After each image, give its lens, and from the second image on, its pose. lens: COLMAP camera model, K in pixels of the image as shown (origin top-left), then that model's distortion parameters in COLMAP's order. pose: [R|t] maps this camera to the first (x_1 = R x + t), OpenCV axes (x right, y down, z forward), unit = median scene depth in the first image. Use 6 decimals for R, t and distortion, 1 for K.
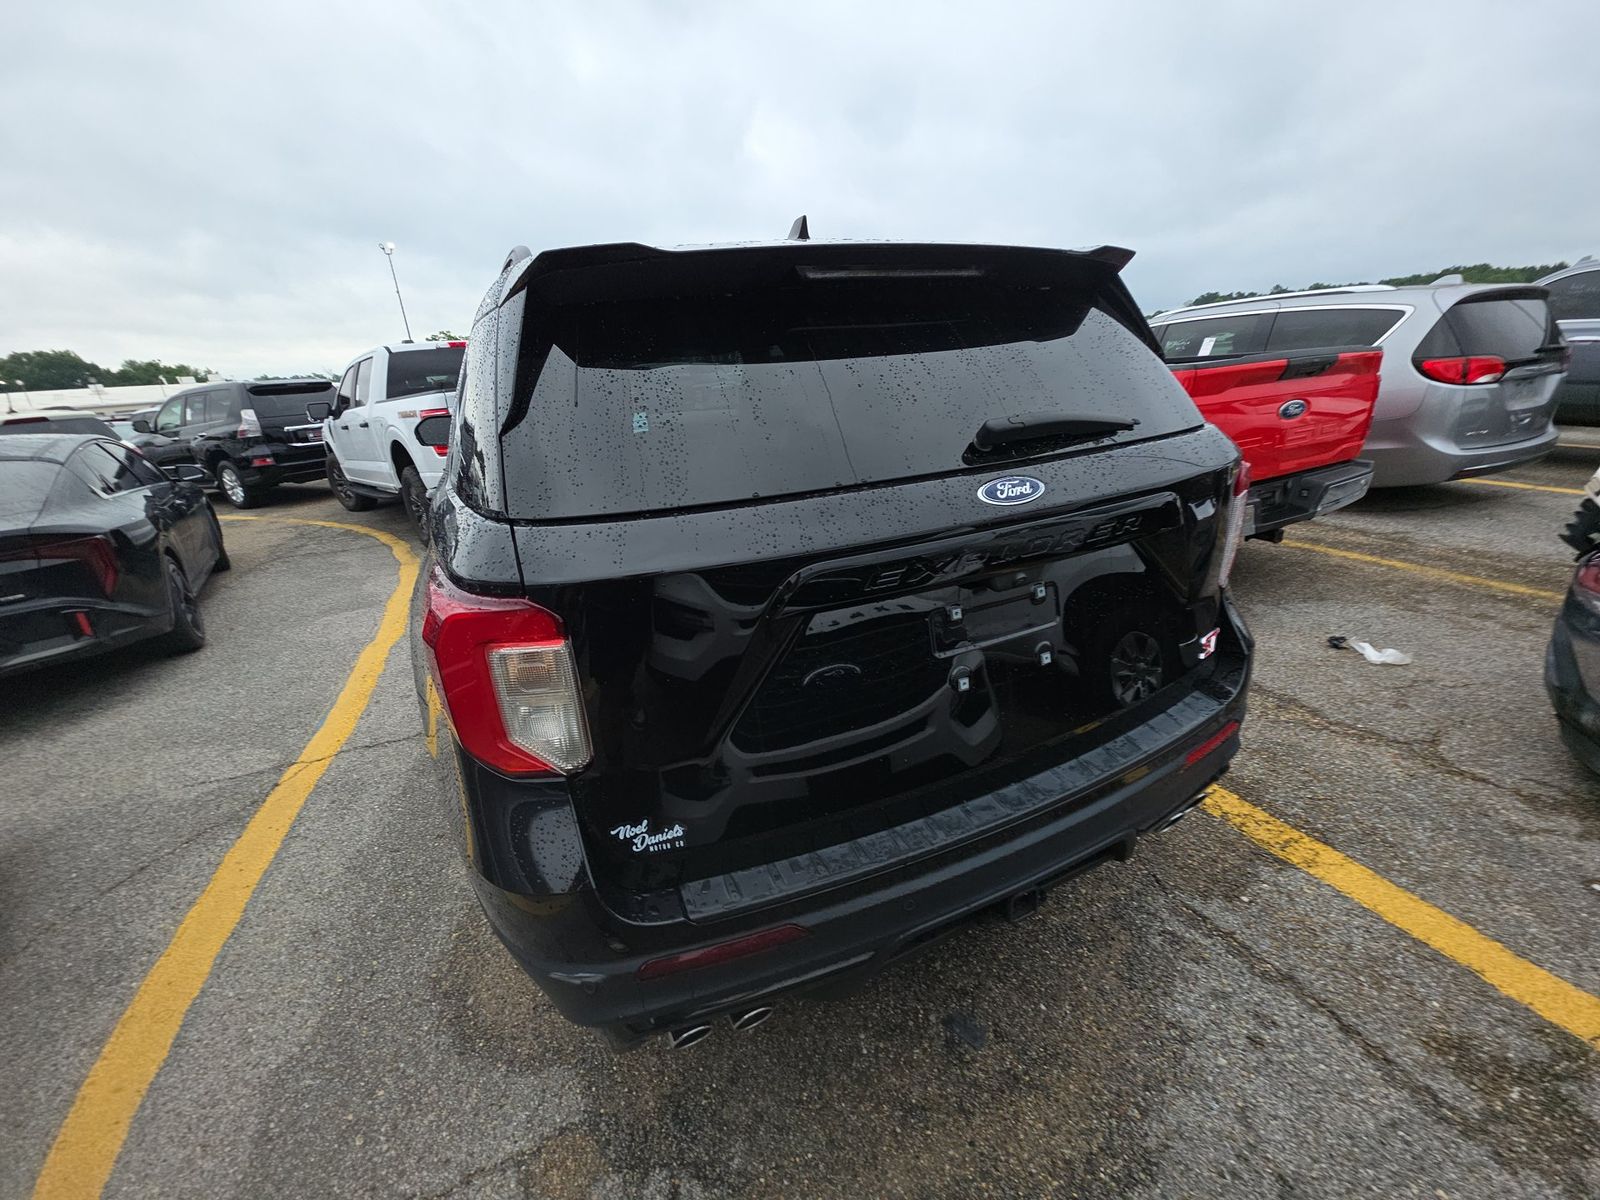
lens RADIAL K [[630.6, 0, 811.1], [0, 630.6, 594.8], [0, 0, 1]] dist [0.008846, -0.008457]
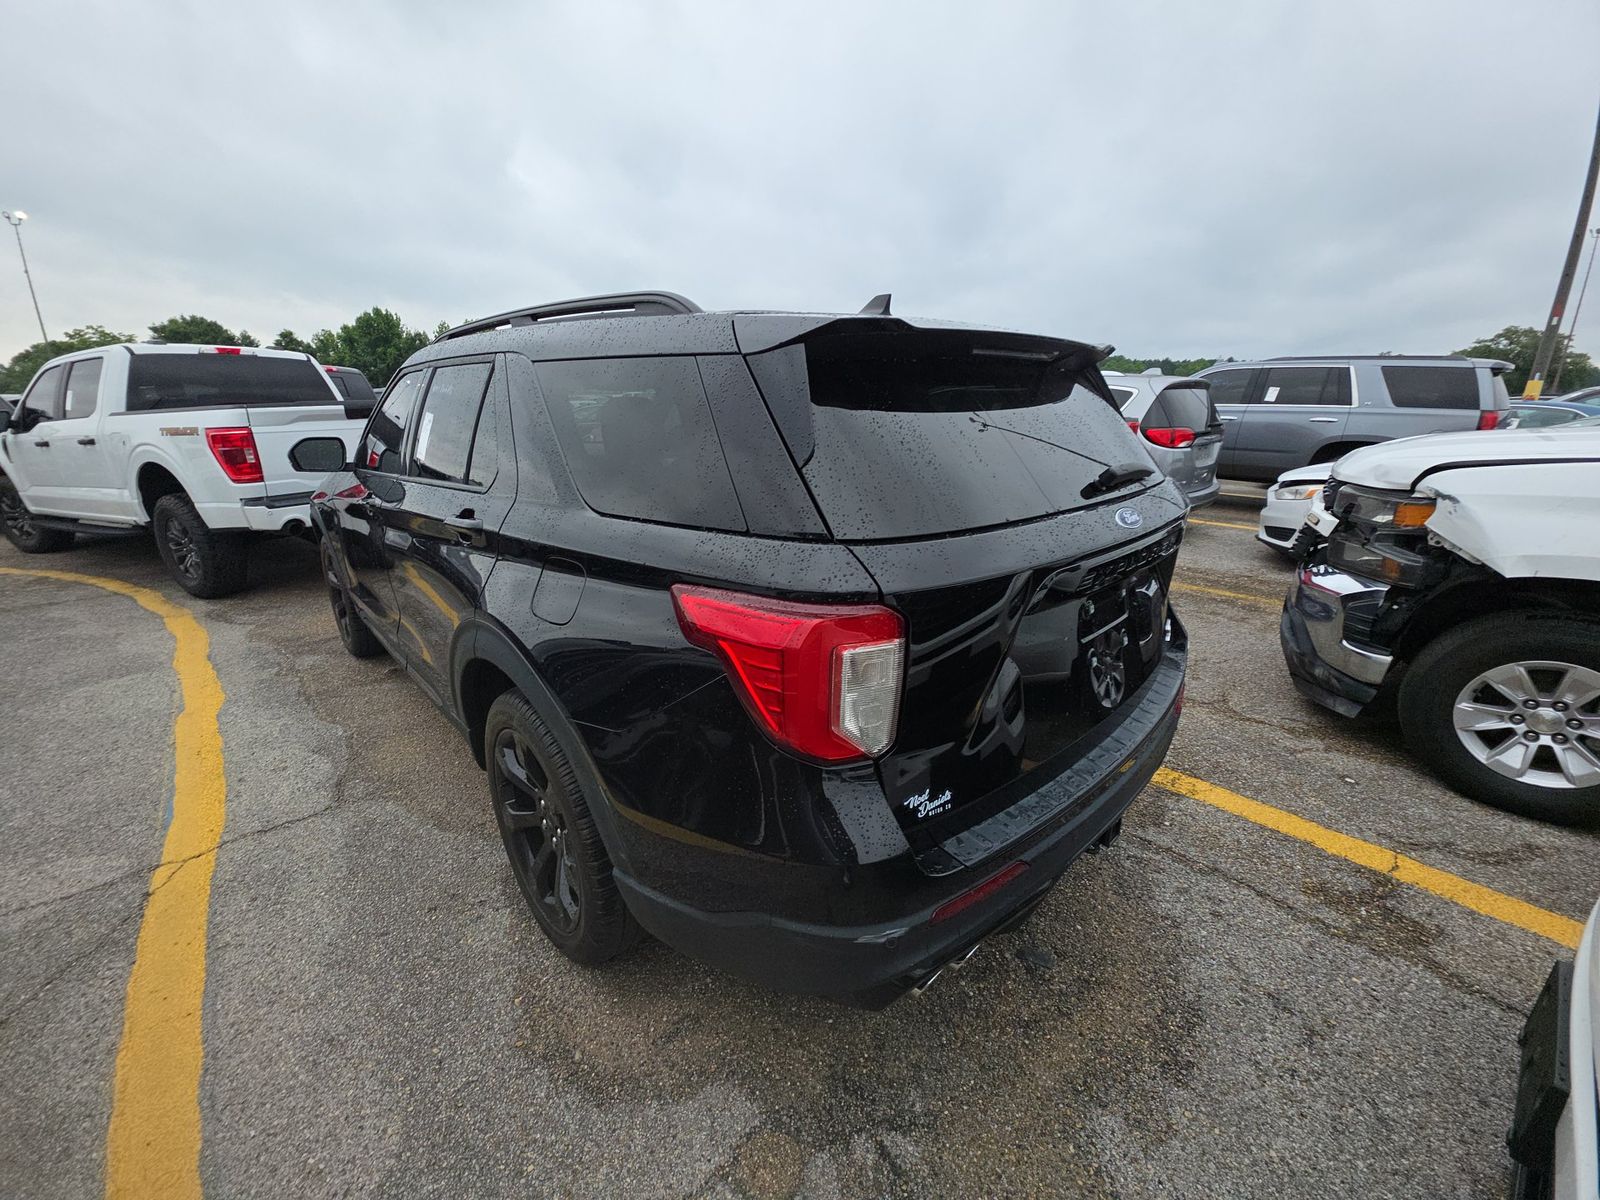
lens RADIAL K [[626.4, 0, 819.7], [0, 626.4, 595.4], [0, 0, 1]] dist [0.006617, -0.007885]
pose [[0.941421, -0.037376, 0.335156, -0.416175], [0.055492, 0.997461, -0.044638, 0.015431], [-0.332636, 0.060622, 0.941105, -0.037040]]
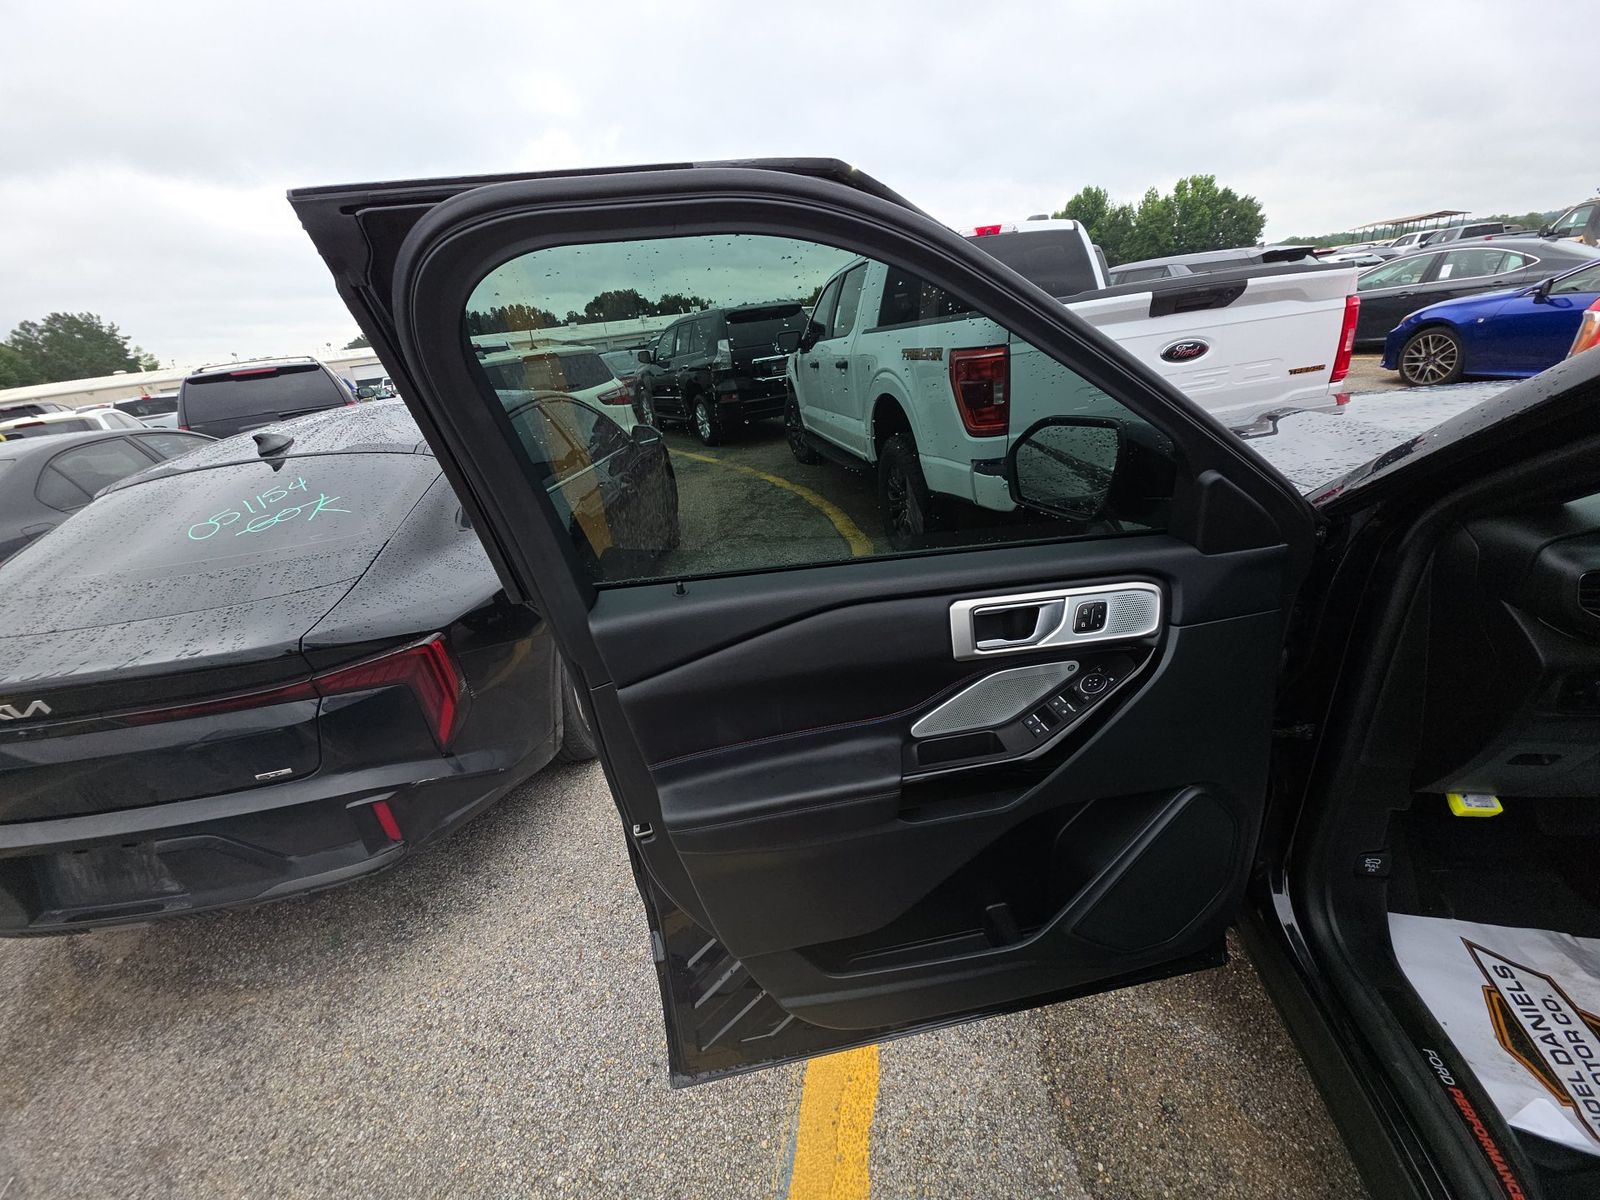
lens RADIAL K [[638.1, 0, 800.0], [0, 638.1, 600.0], [0, 0, 1]] dist [-0.003548, -0.000594]
pose [[0.819956, 0.203898, -0.534880, -1.085252], [-0.137107, 0.977167, 0.162319, -0.422602], [0.555764, -0.059758, 0.829190, 1.287979]]
